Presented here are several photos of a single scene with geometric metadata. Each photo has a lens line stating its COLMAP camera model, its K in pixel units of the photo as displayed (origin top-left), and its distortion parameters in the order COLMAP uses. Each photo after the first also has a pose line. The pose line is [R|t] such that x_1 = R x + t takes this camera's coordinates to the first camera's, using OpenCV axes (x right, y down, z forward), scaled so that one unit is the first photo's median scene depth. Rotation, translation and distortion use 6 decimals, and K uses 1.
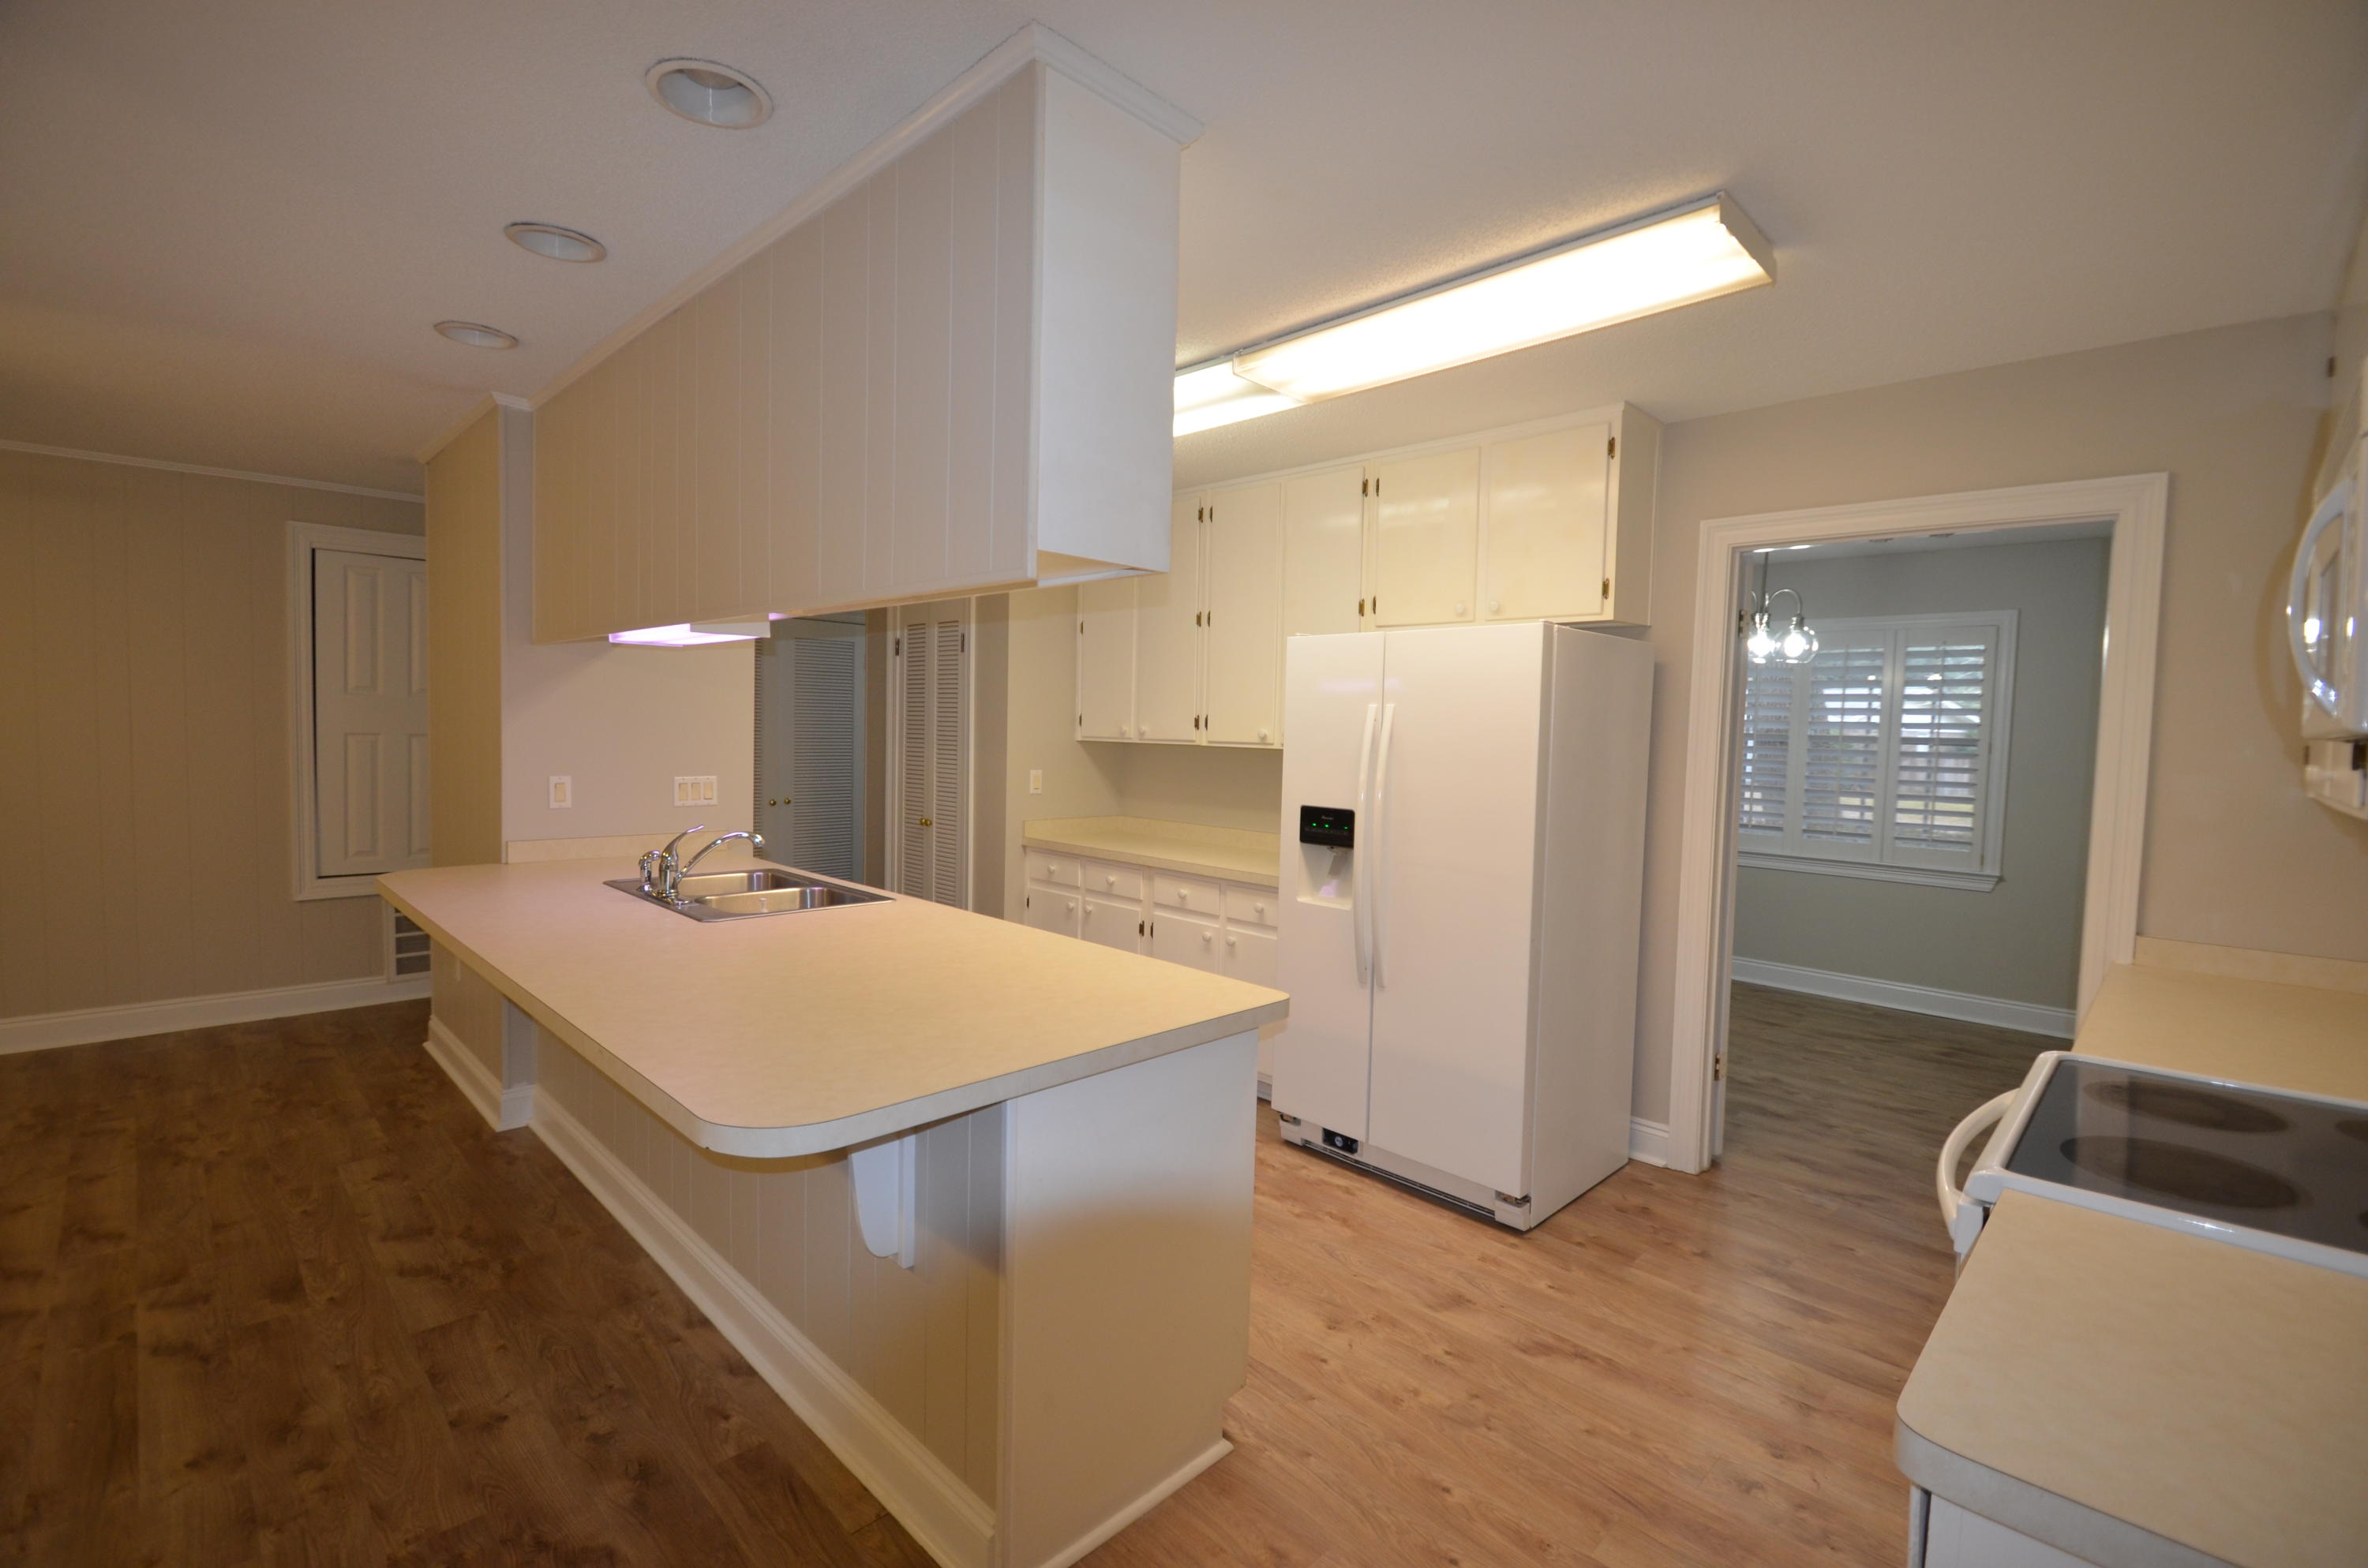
lens RADIAL K [[1031.8, 0, 1181.5], [0, 1031.8, 789.3], [0, 0, 1]] dist [-0.014850, -0.004038]
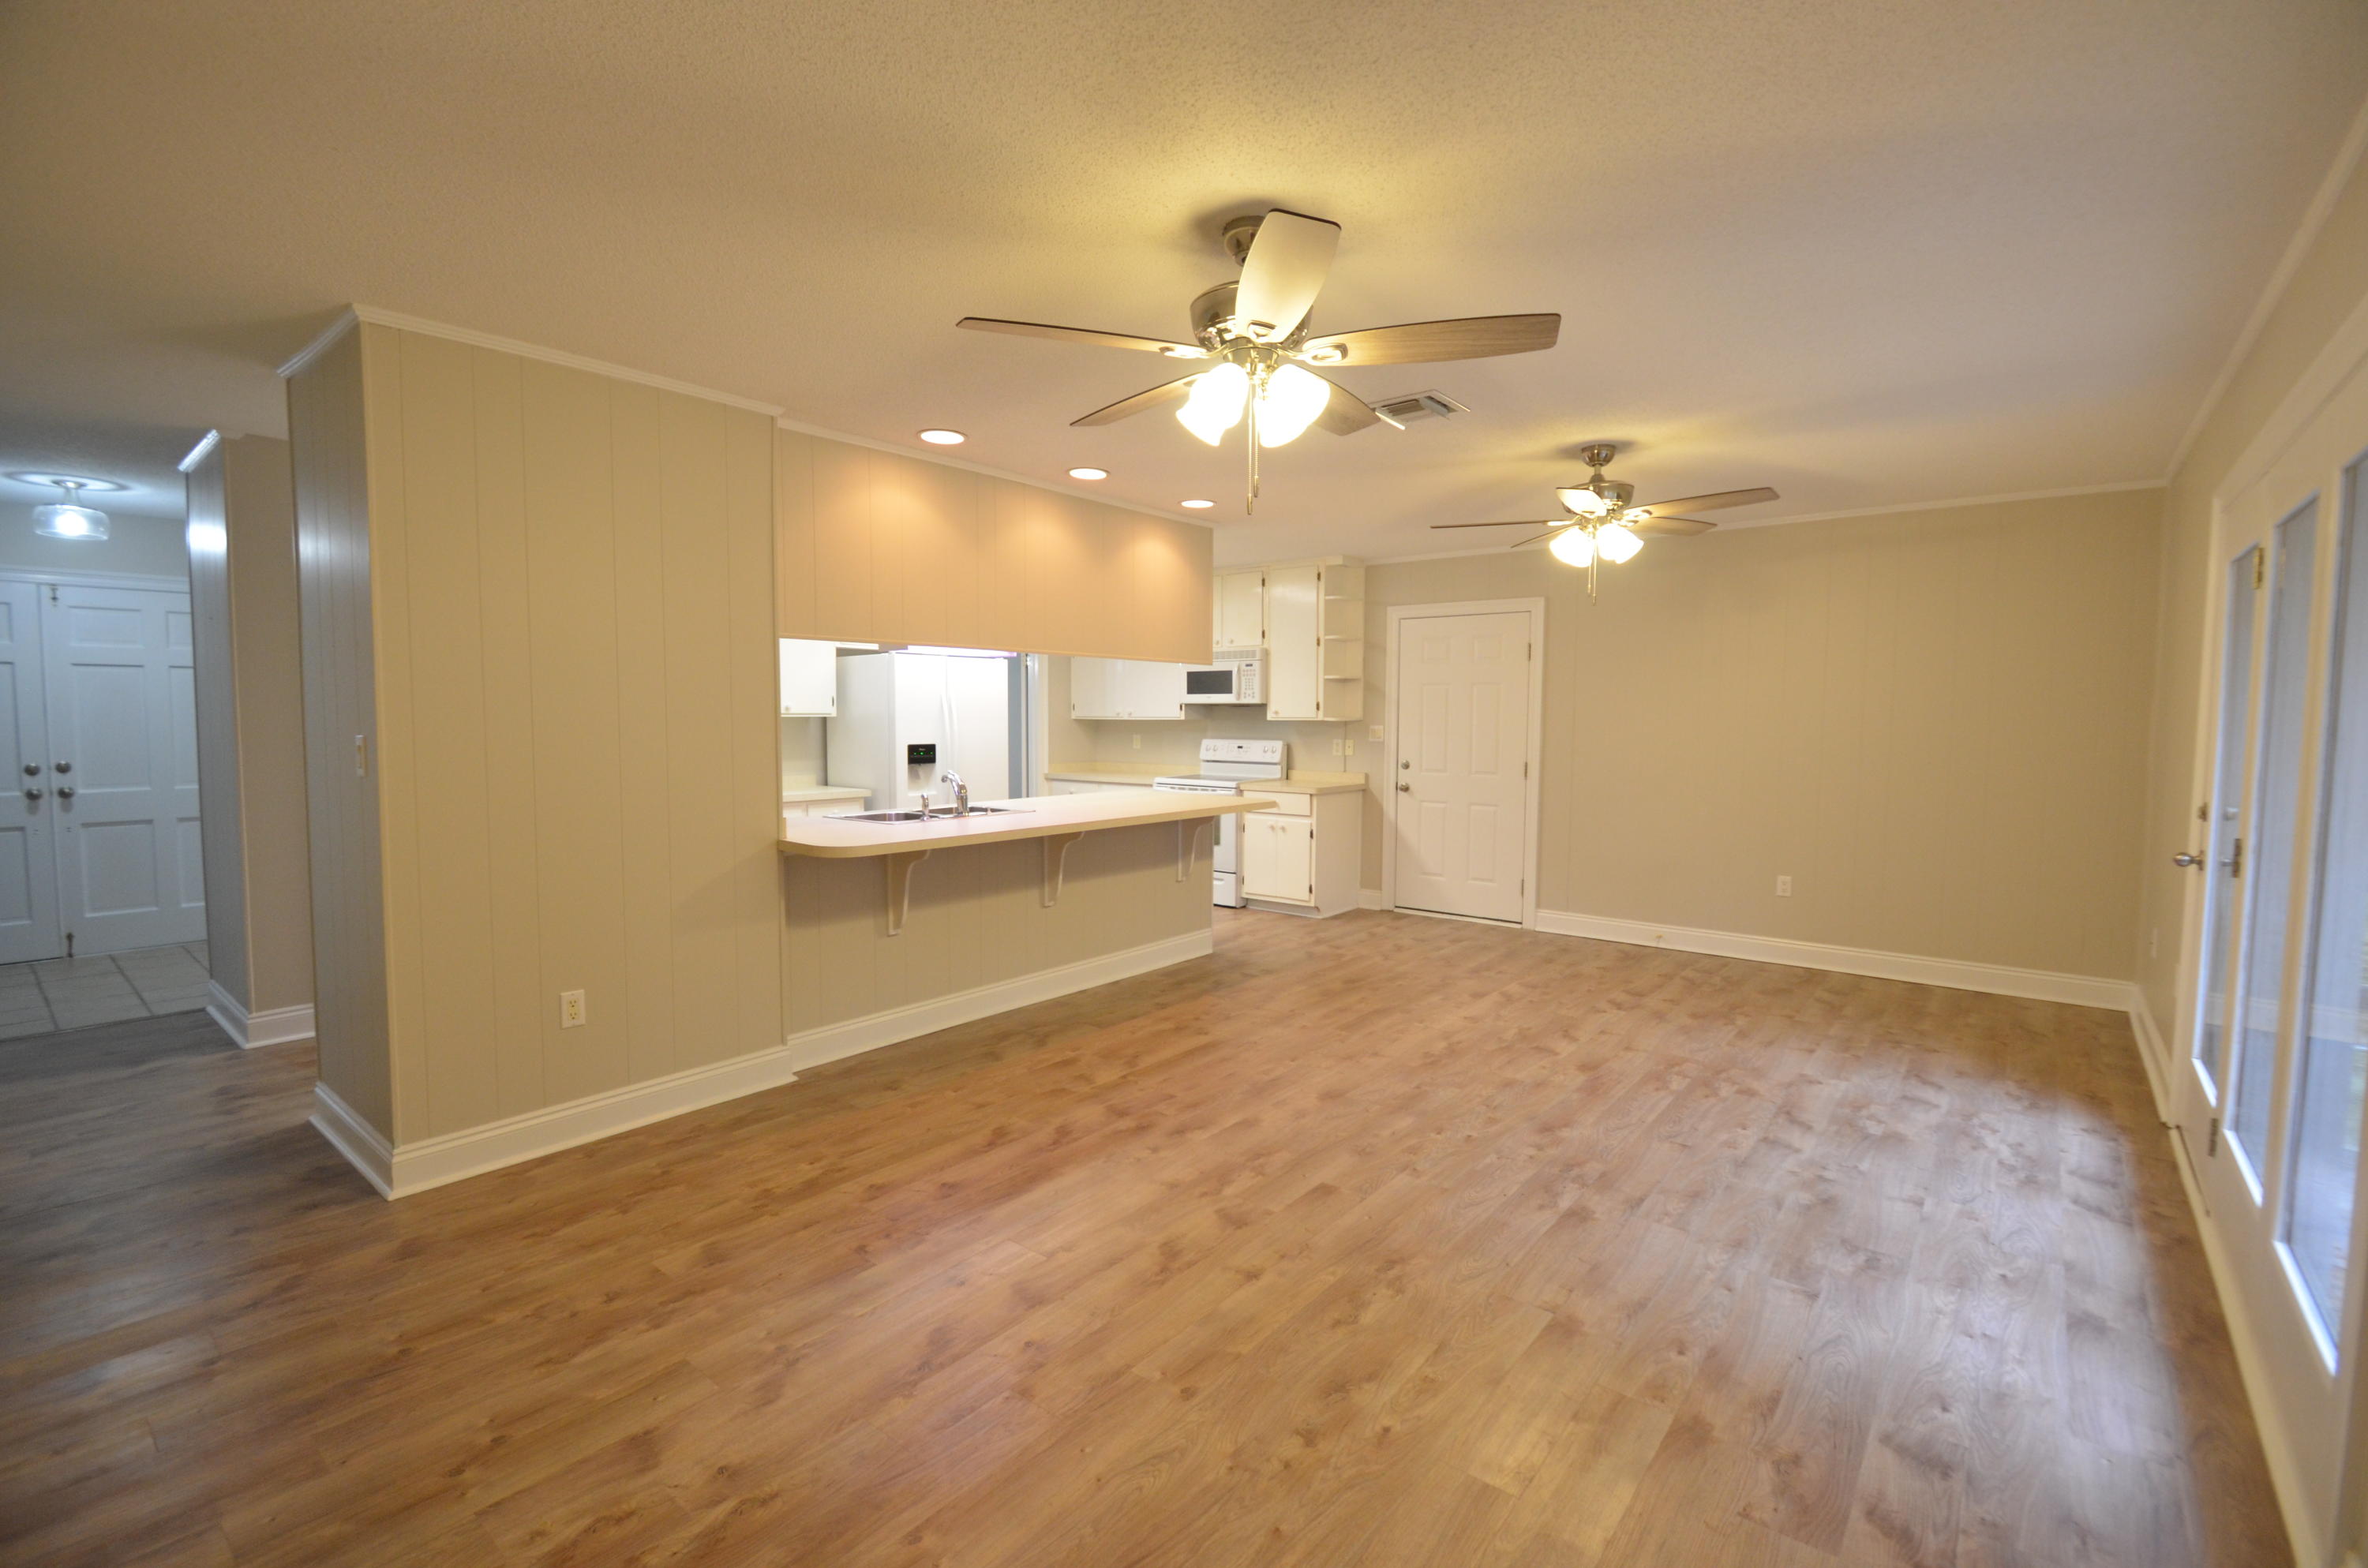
lens RADIAL K [[1031.8, 0, 1191.3], [0, 1031.8, 770.1], [0, 0, 1]] dist [-0.014850, -0.004038]
pose [[-0.105269, -0.075447, 0.991578, -2.324129], [0.048507, 0.995541, 0.080898, -0.083524], [-0.993260, 0.056614, -0.101140, 0.877535]]
